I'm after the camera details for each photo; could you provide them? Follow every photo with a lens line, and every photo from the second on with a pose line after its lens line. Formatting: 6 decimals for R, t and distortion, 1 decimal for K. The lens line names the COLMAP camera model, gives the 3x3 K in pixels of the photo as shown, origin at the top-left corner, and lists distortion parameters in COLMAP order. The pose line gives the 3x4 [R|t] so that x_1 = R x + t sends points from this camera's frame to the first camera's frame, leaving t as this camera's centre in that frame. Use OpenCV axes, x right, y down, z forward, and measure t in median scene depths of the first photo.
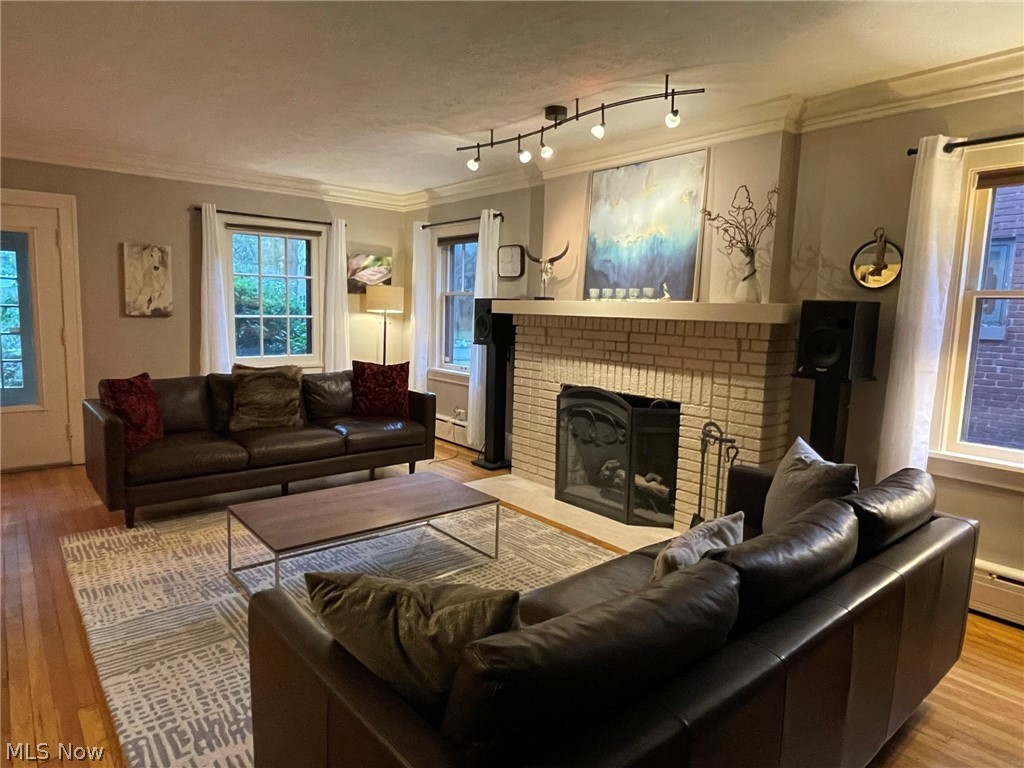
lens RADIAL K [[614.9, 0, 502.4], [0, 614.9, 385.3], [0, 0, 1]] dist [-0.004741, -0.004230]
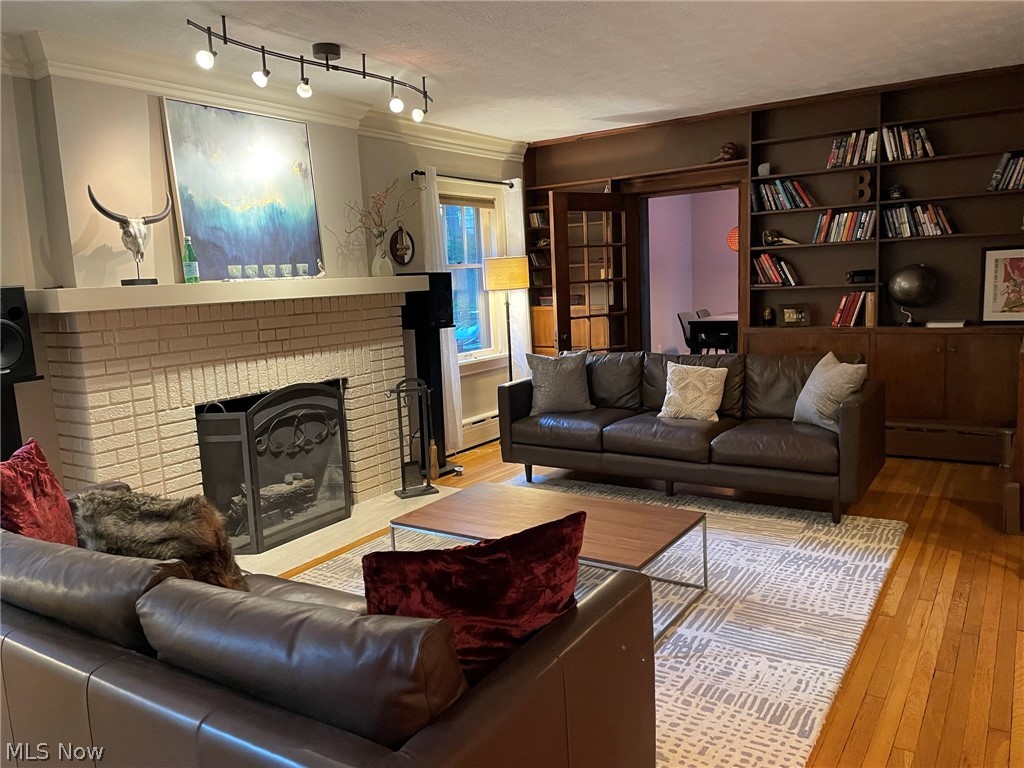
lens RADIAL K [[772.9, 0, 510.2], [0, 772.9, 383.9], [0, 0, 1]] dist [0.077087, -0.092085]
pose [[-0.291207, -0.144788, 0.945640, -0.907433], [0.158874, 0.967435, 0.197050, -0.154778], [-0.943375, 0.207620, -0.258721, 0.983427]]
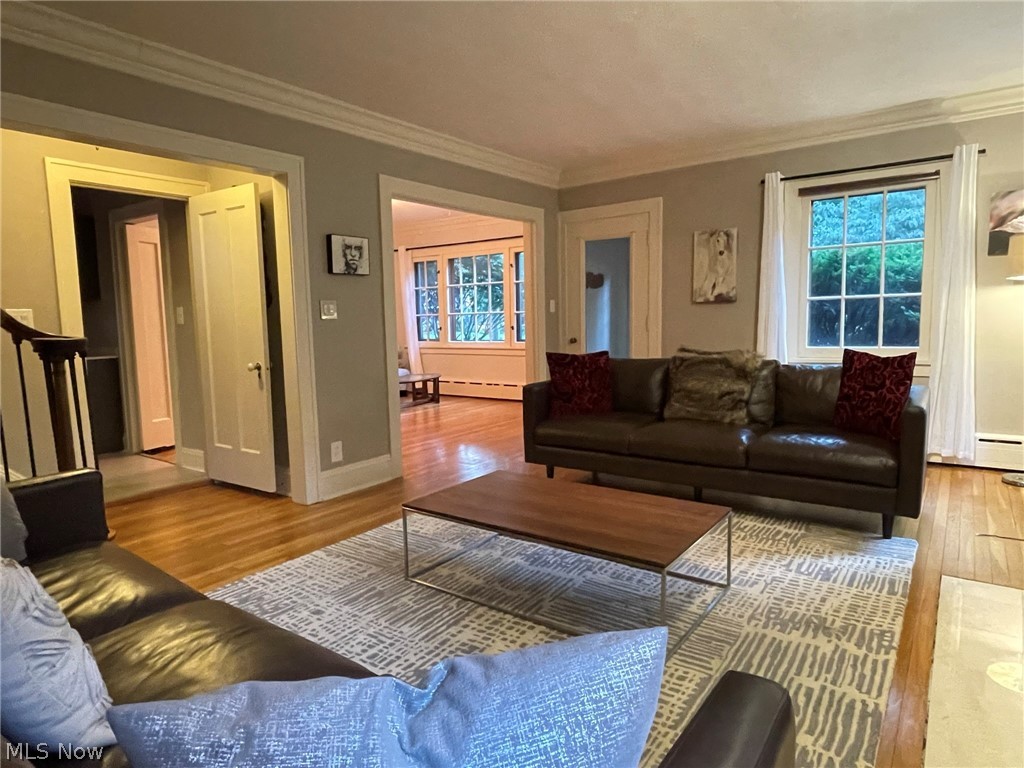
lens RADIAL K [[614.9, 0, 504.2], [0, 614.9, 386.6], [0, 0, 1]] dist [-0.004741, -0.004230]
pose [[0.238953, 0.078066, -0.967888, 0.409414], [-0.089850, 0.994264, 0.058011, -0.004136], [0.966865, 0.073103, 0.244597, 0.549661]]
